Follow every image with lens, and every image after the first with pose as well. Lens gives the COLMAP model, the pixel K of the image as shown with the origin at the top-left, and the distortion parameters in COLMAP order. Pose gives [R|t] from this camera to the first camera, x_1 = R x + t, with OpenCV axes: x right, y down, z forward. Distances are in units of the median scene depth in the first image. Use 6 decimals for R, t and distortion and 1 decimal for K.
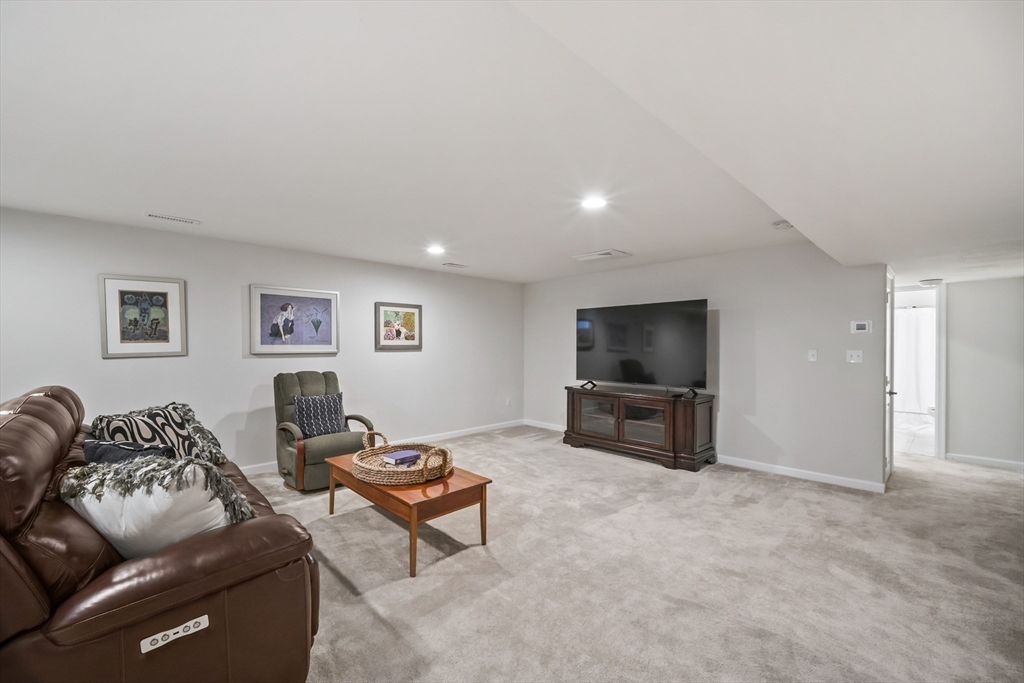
lens RADIAL K [[408.7, 0, 512.6], [0, 408.7, 348.4], [0, 0, 1]] dist [-0.000521, -0.000193]
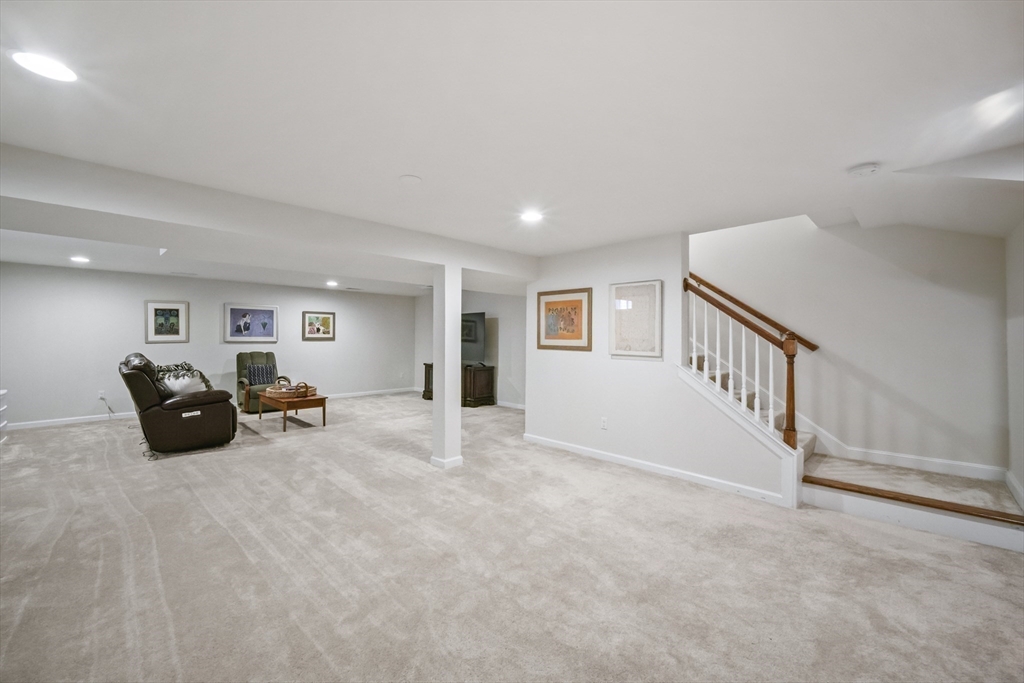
lens RADIAL K [[408.7, 0, 511.6], [0, 408.7, 334.6], [0, 0, 1]] dist [-0.000521, -0.000193]
pose [[0.999906, 0.002378, 0.013489, 0.589043], [-0.002154, 0.999859, -0.016657, 0.008814], [-0.013526, 0.016626, 0.999770, -0.800713]]
